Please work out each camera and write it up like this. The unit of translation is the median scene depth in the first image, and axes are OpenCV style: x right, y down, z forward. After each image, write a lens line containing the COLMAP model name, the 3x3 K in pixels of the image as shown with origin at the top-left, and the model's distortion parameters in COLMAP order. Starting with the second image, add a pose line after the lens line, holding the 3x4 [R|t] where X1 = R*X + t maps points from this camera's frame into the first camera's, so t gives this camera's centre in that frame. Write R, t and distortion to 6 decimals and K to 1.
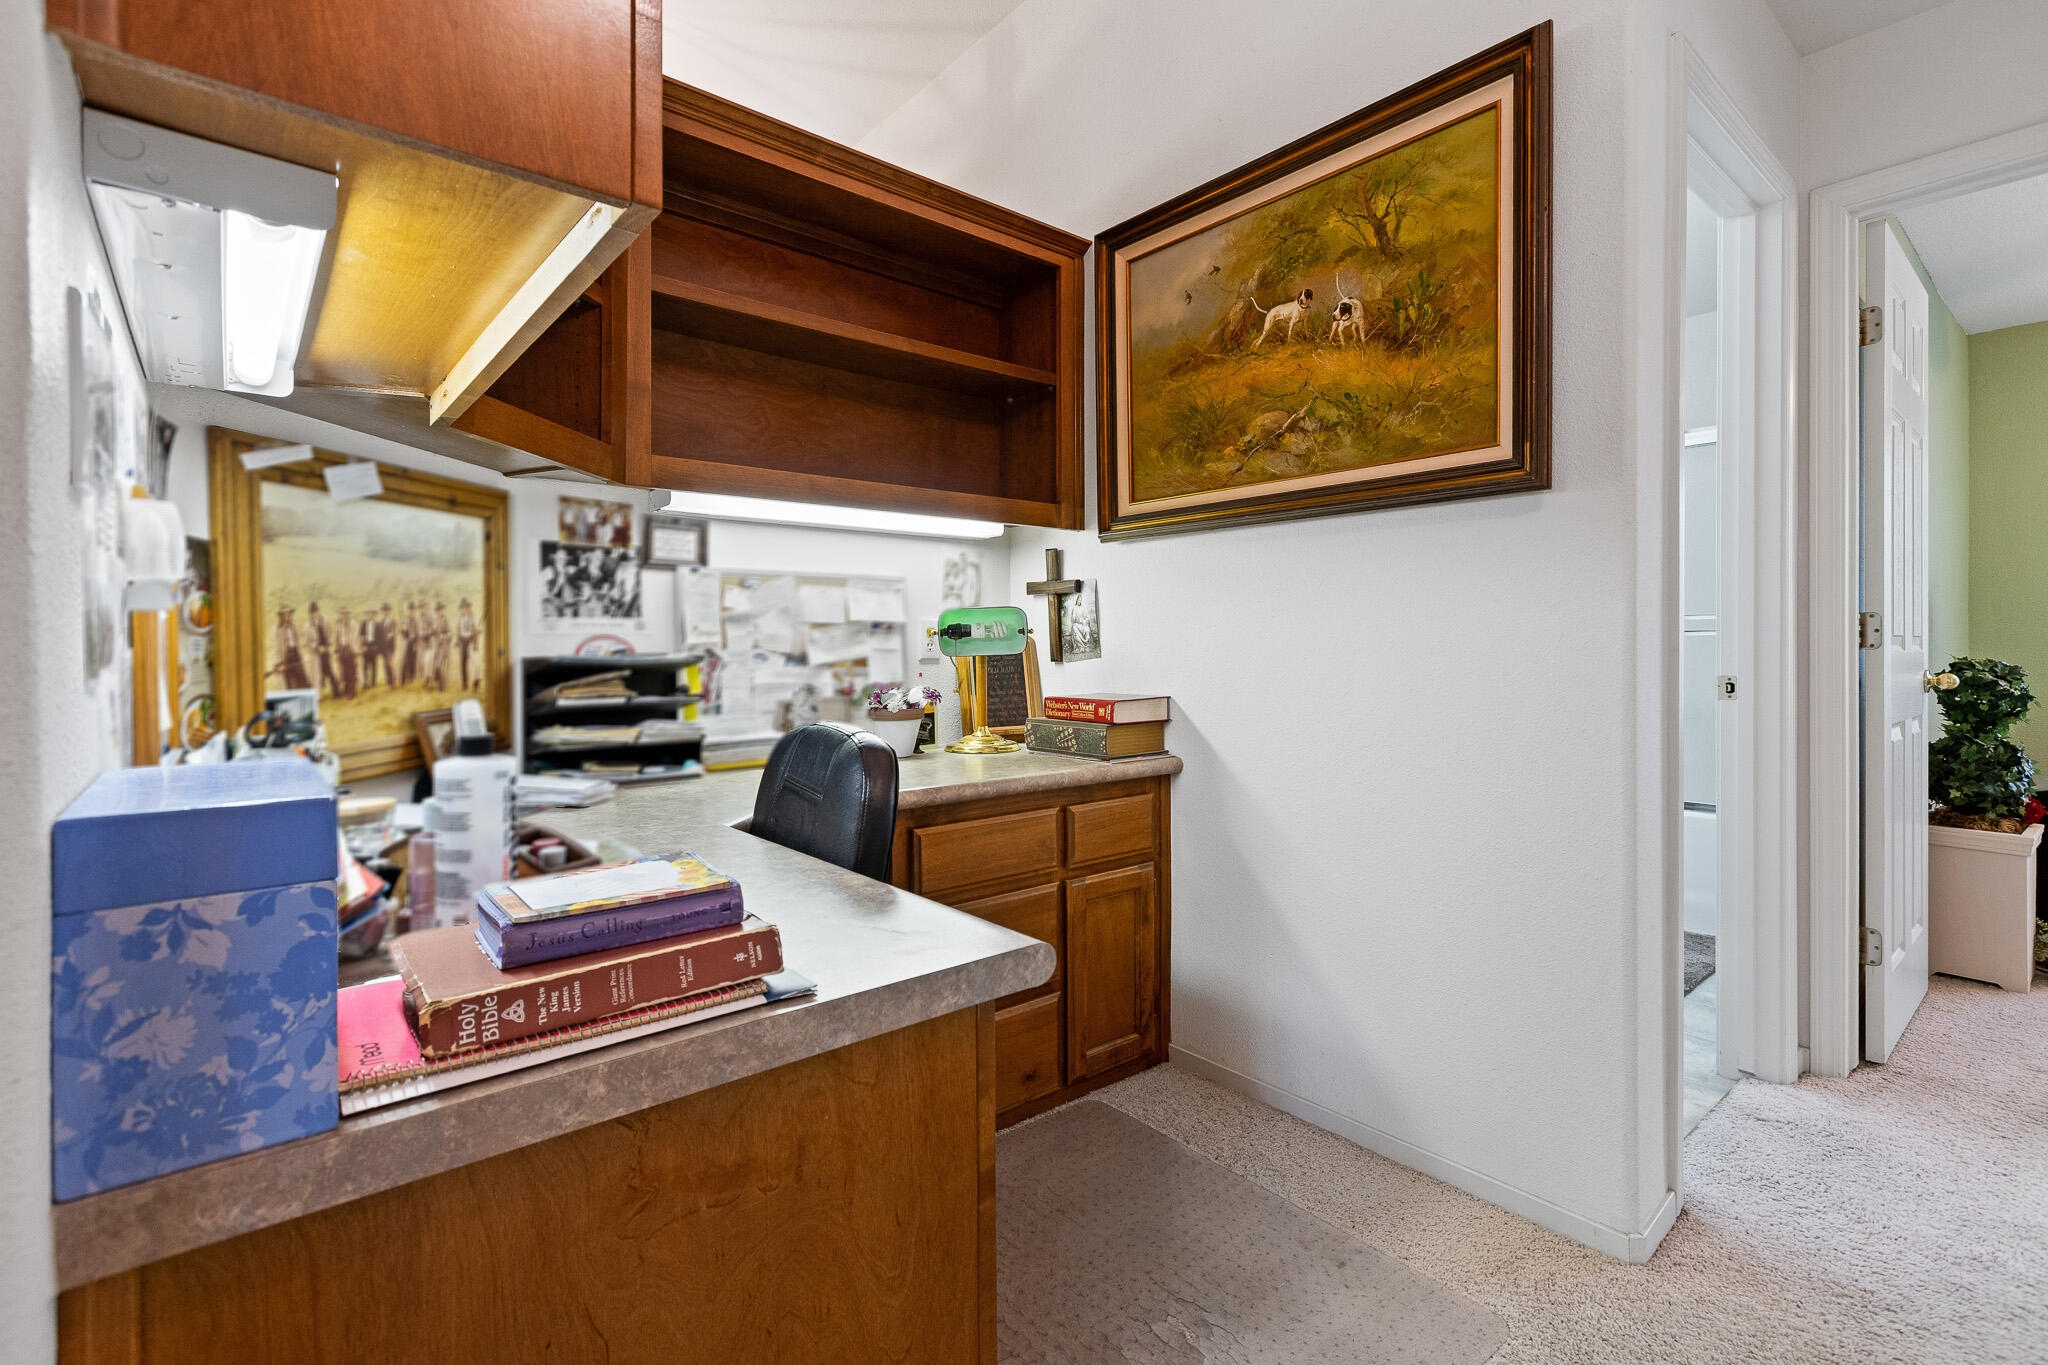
lens RADIAL K [[943.5, 0, 1051.9], [0, 943.5, 648.2], [0, 0, 1]] dist [0.010621, -0.000882]
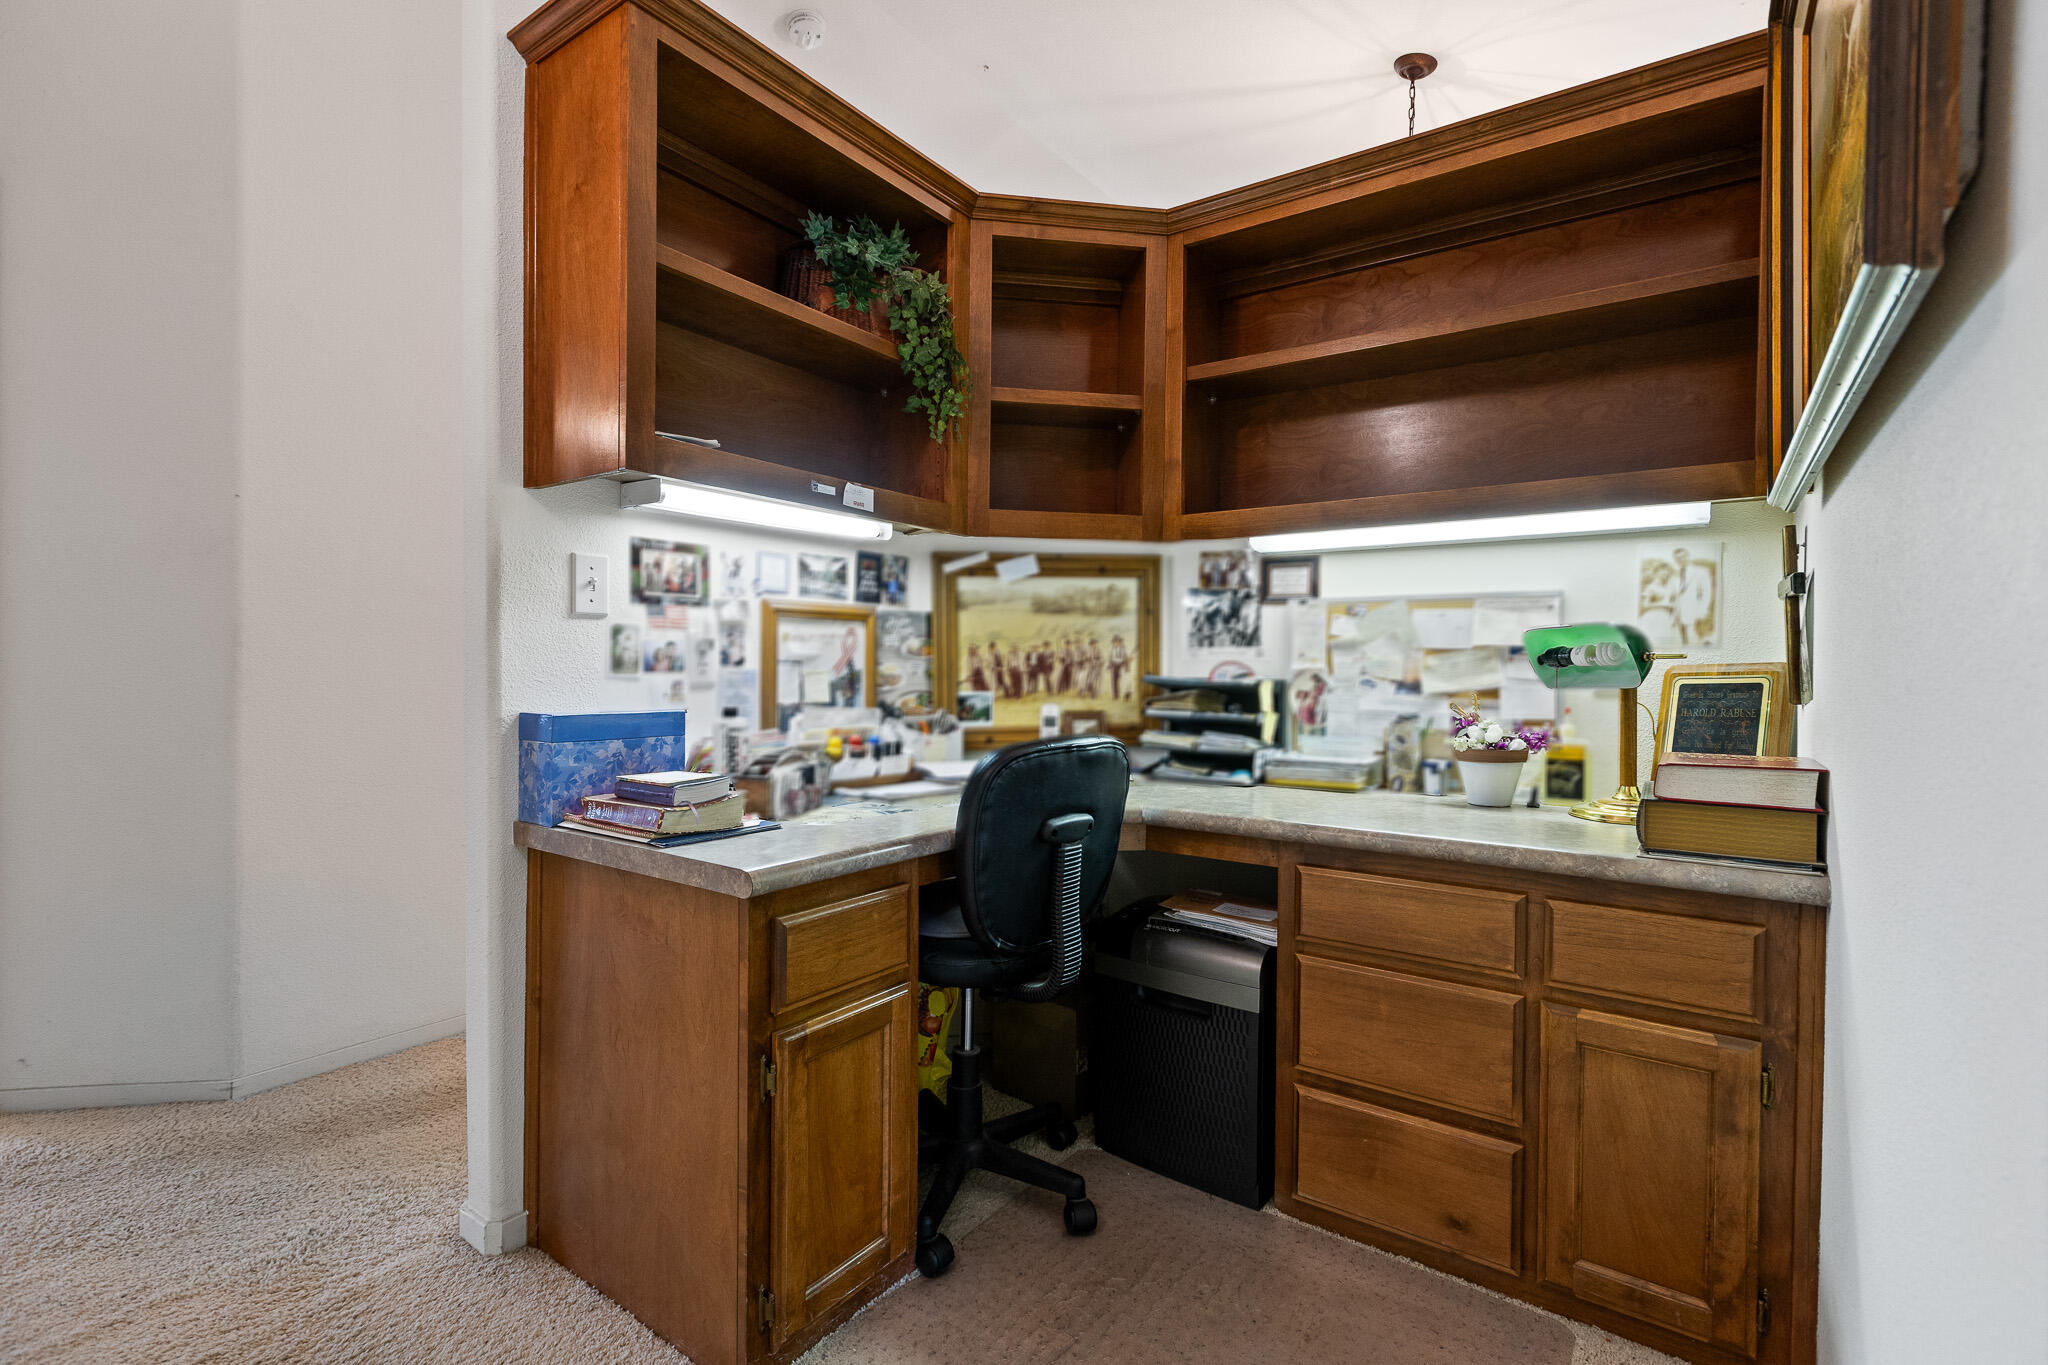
lens RADIAL K [[943.5, 0, 1030.3], [0, 943.5, 675.0], [0, 0, 1]] dist [0.010621, -0.000882]
pose [[0.243550, 0.015522, -0.969764, 0.633774], [-0.015786, 0.999803, 0.012038, -0.006652], [0.969760, 0.012376, 0.243747, 0.447624]]
